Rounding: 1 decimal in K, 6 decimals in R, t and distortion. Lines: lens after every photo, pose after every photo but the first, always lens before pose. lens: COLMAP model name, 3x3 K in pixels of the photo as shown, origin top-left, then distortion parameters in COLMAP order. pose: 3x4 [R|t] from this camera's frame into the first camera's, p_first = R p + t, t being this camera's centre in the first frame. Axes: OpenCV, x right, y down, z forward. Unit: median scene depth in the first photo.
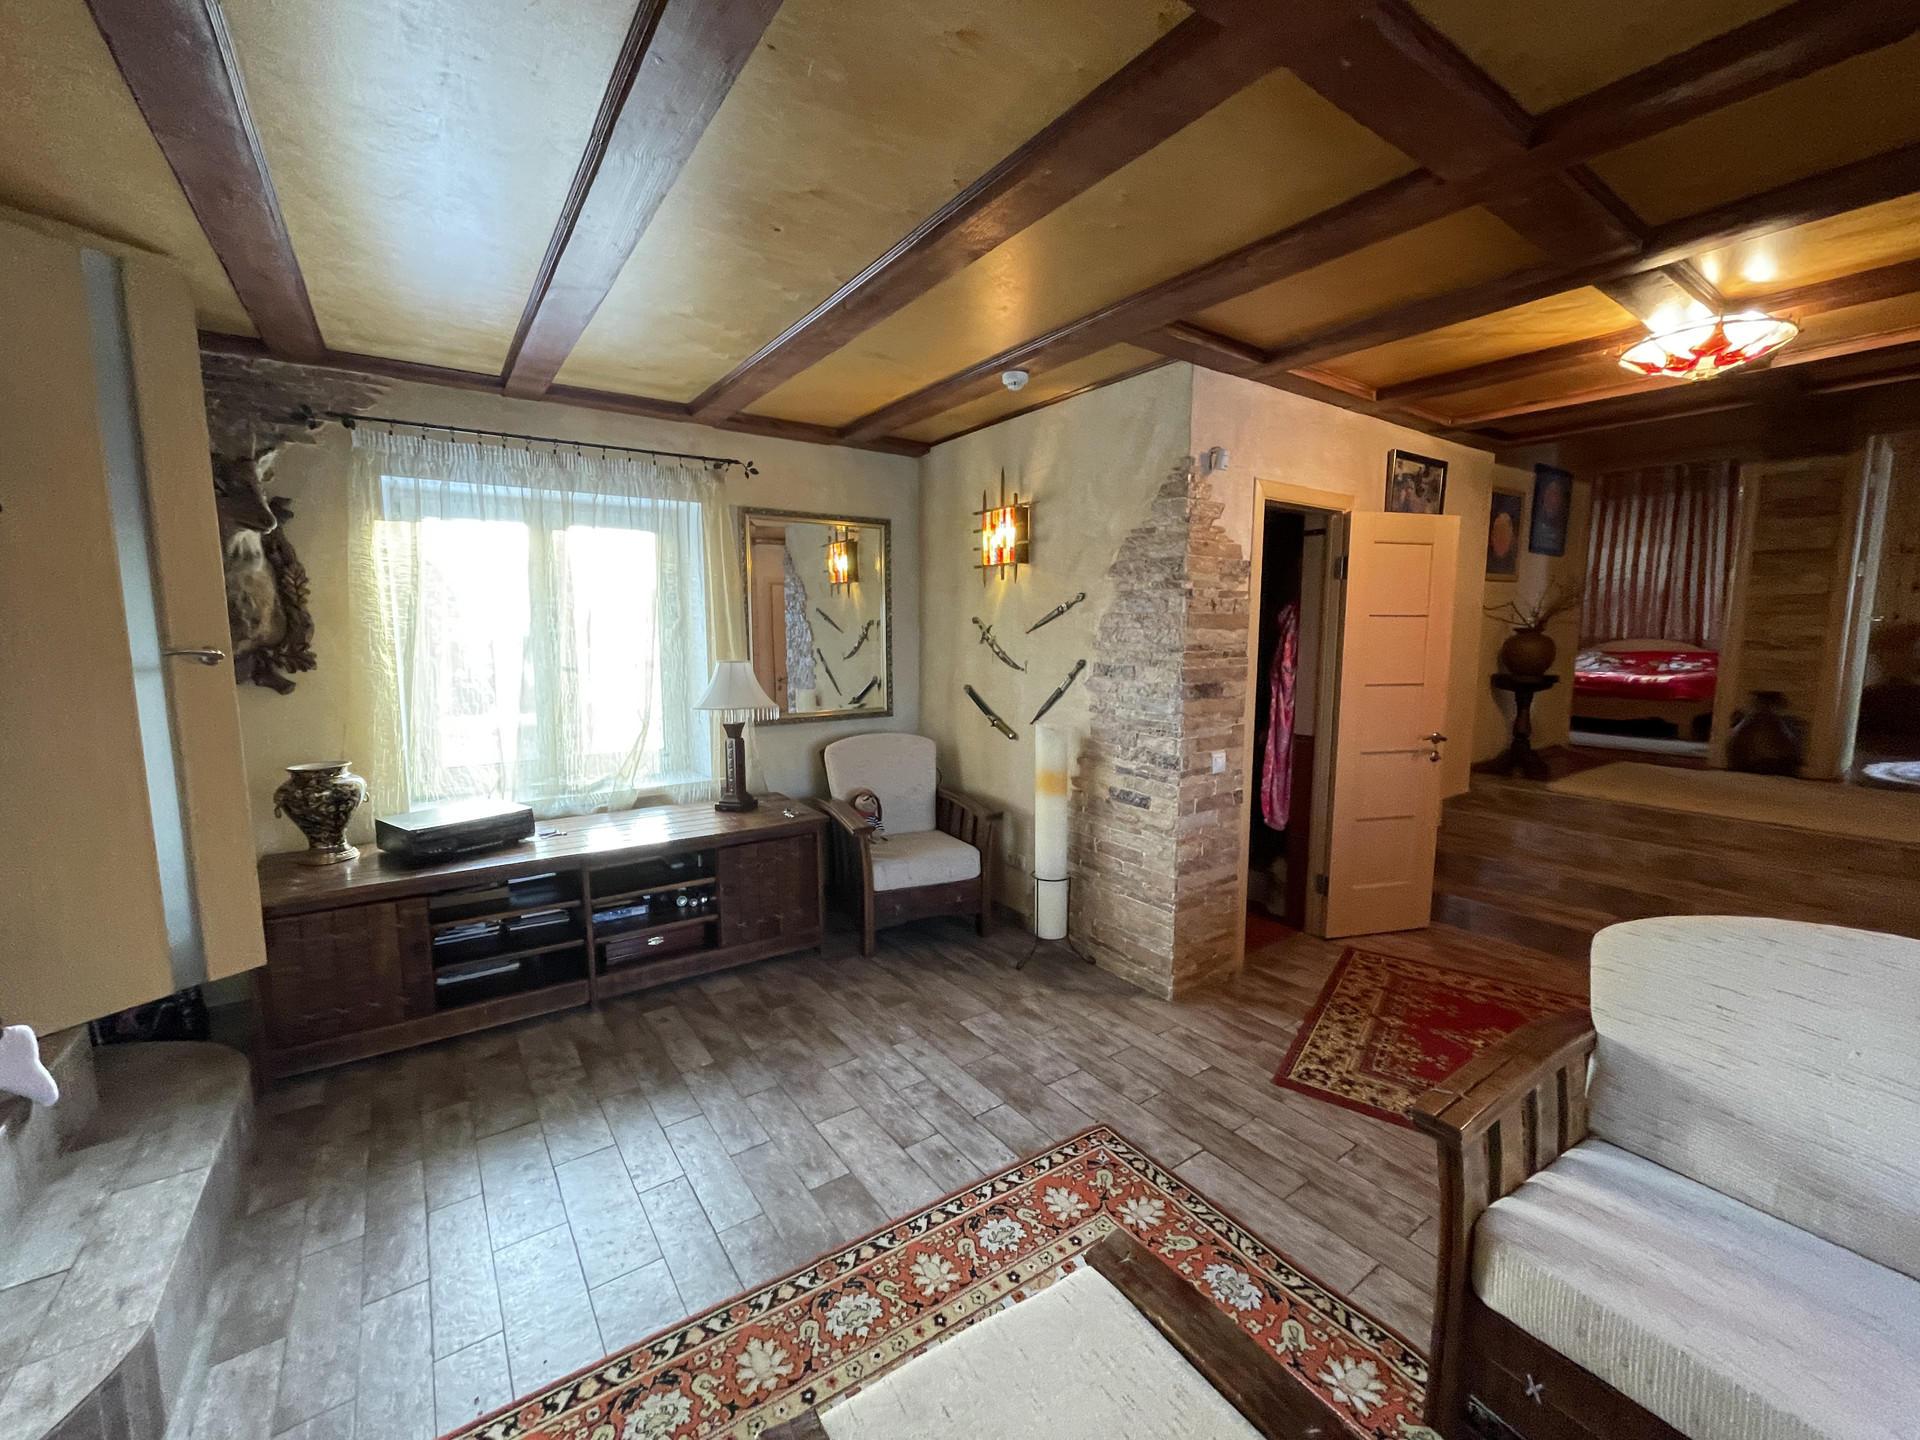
lens RADIAL K [[775.5, 0, 962.0], [0, 775.5, 717.4], [0, 0, 1]] dist [-0.004055, -0.000385]
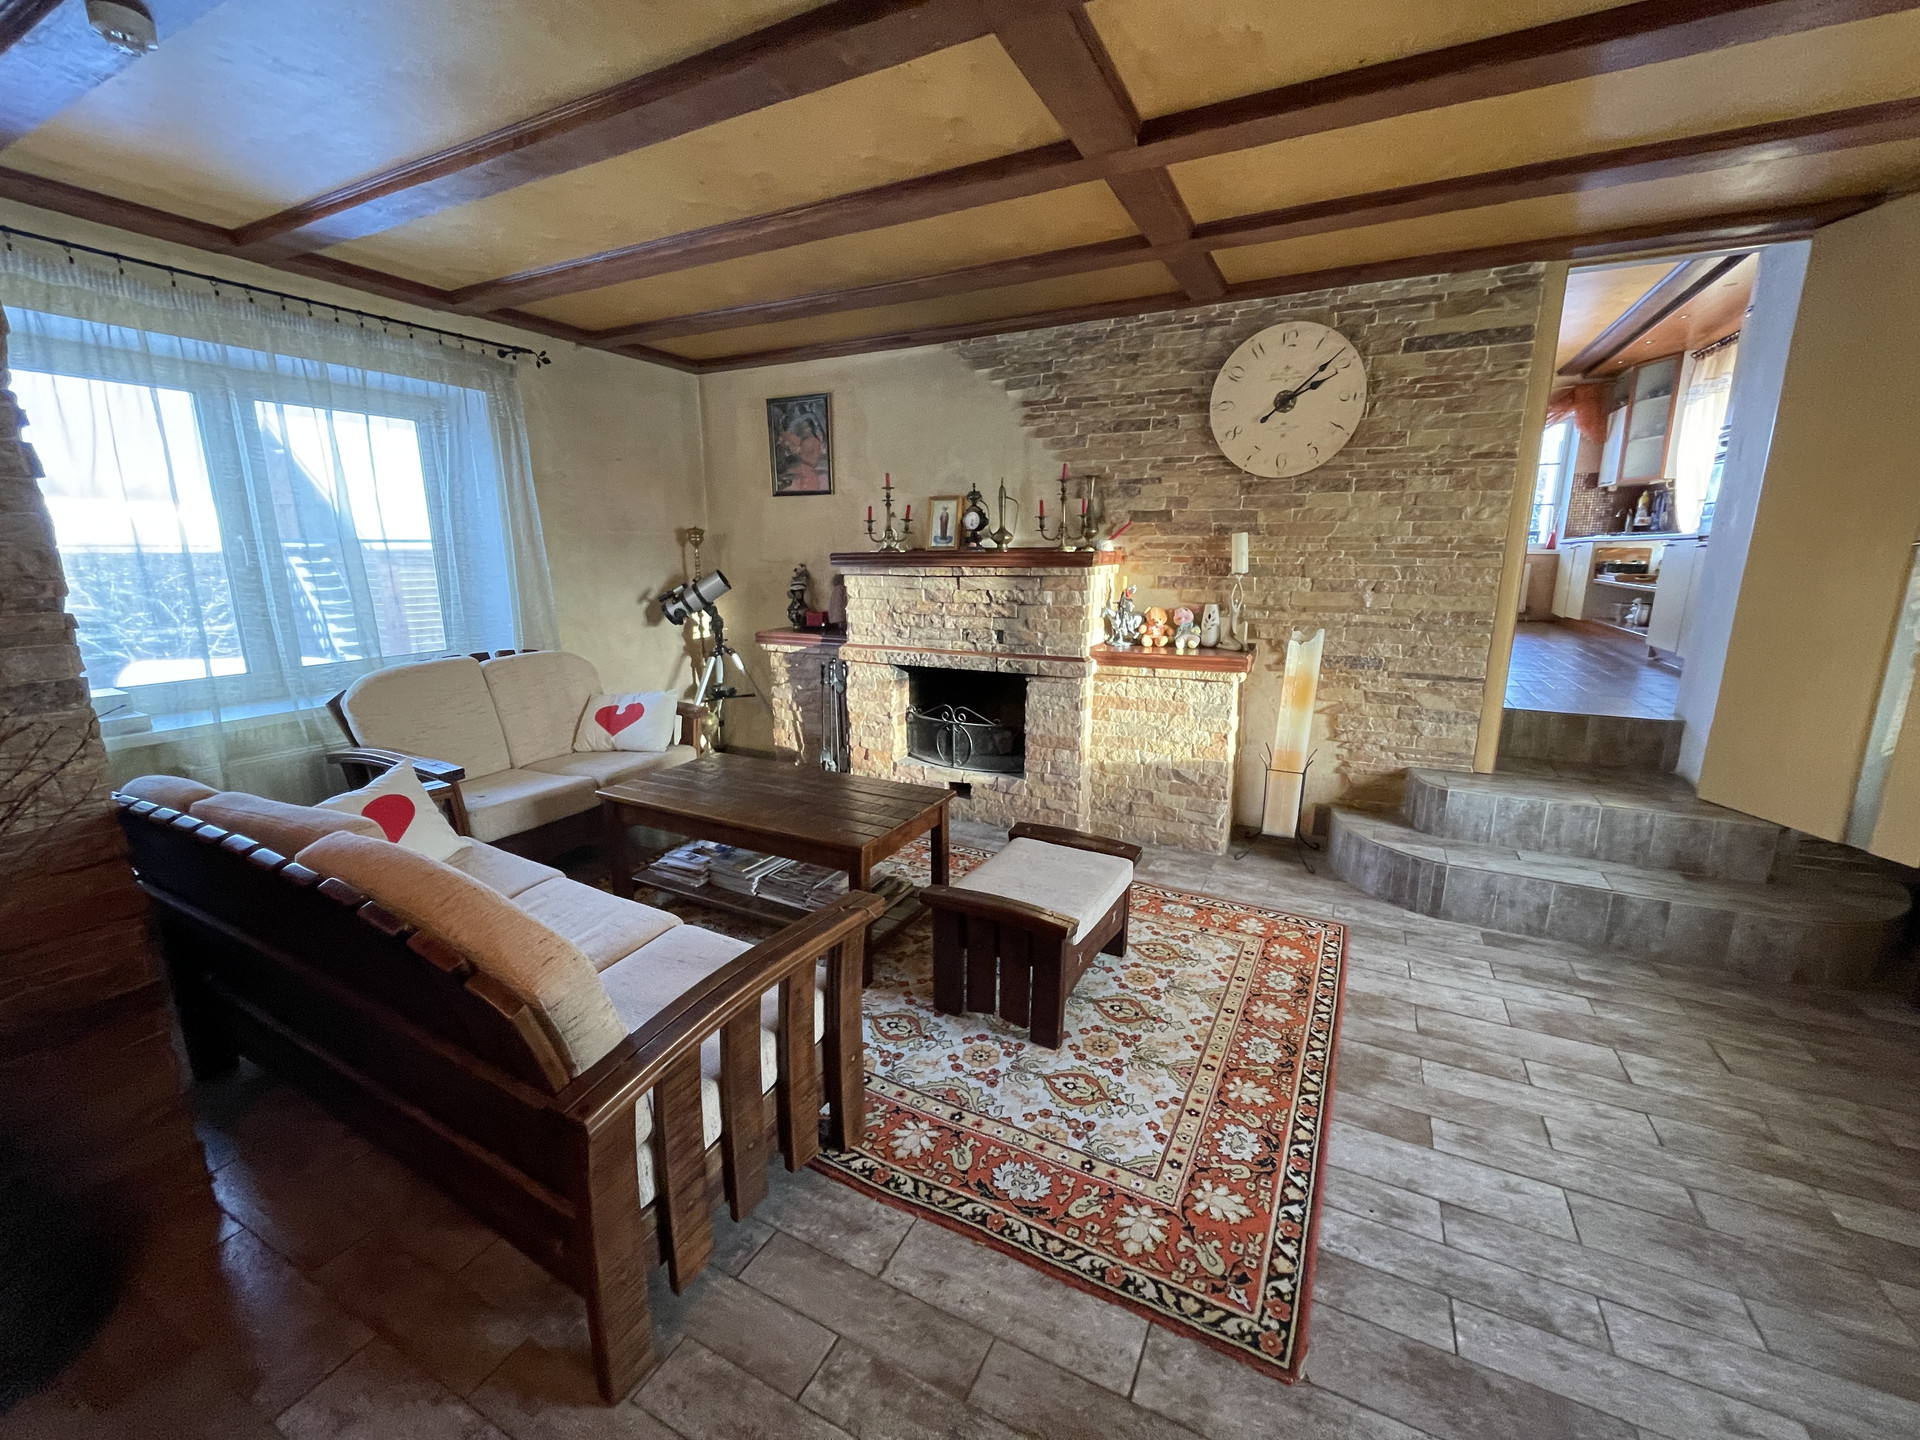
lens RADIAL K [[775.5, 0, 962.3], [0, 775.5, 720.1], [0, 0, 1]] dist [-0.004055, -0.000385]
pose [[-0.884417, 0.097909, -0.456311, 0.499140], [-0.059507, 0.946108, 0.318339, -0.082407], [0.462888, 0.308698, -0.830928, 0.988048]]
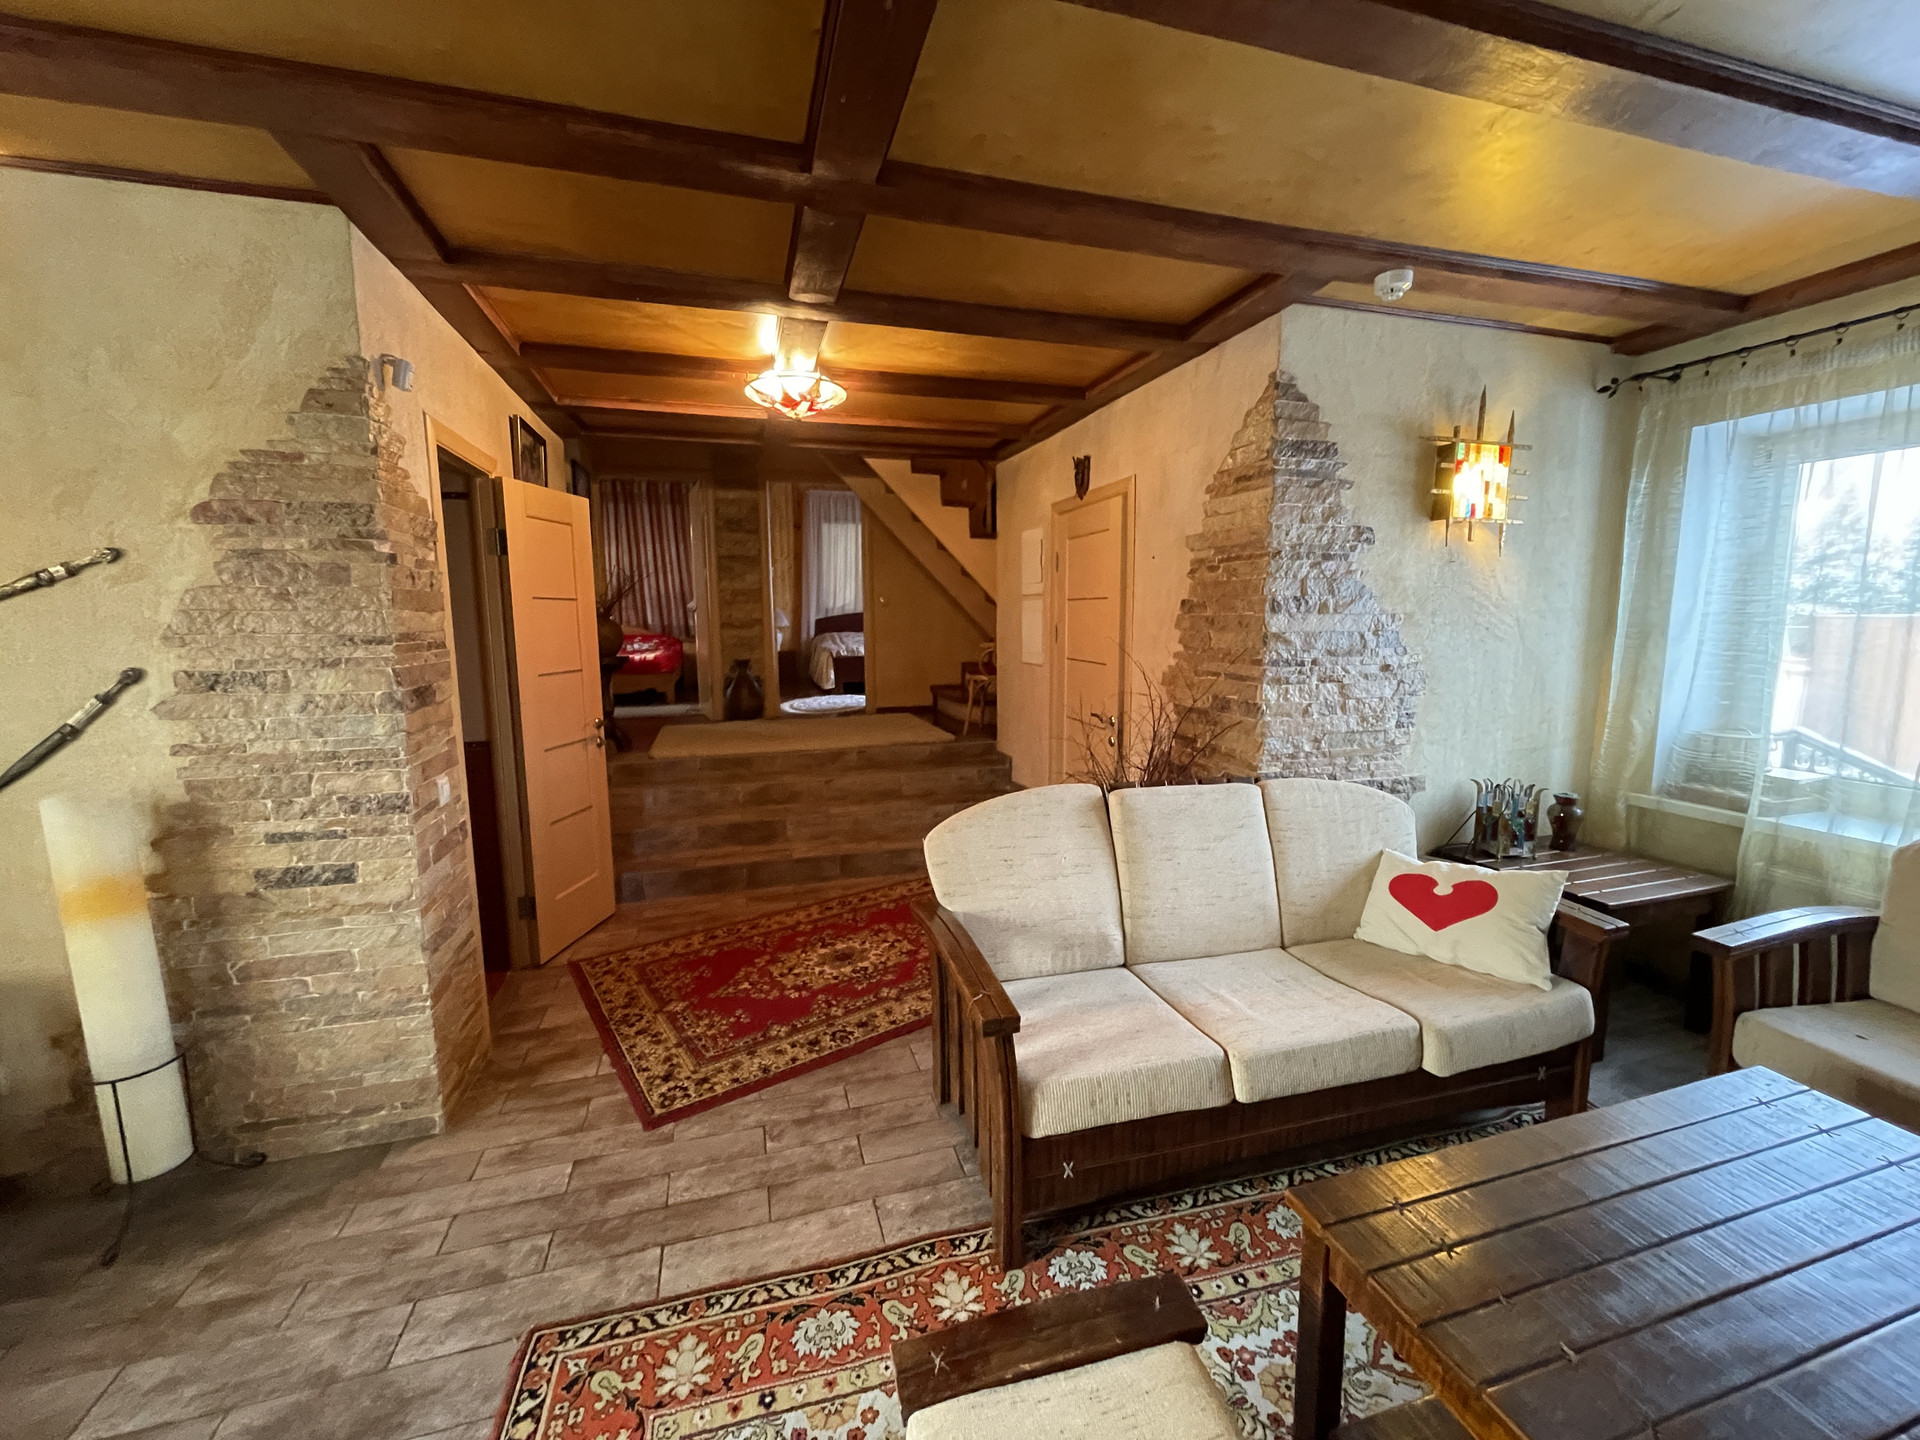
lens RADIAL K [[775.5, 0, 966.7], [0, 775.5, 716.5], [0, 0, 1]] dist [-0.004055, -0.000385]
pose [[0.317927, -0.126747, 0.939605, -0.217633], [0.118483, 0.988567, 0.093262, -0.024270], [-0.940683, 0.081677, 0.329310, 0.300692]]
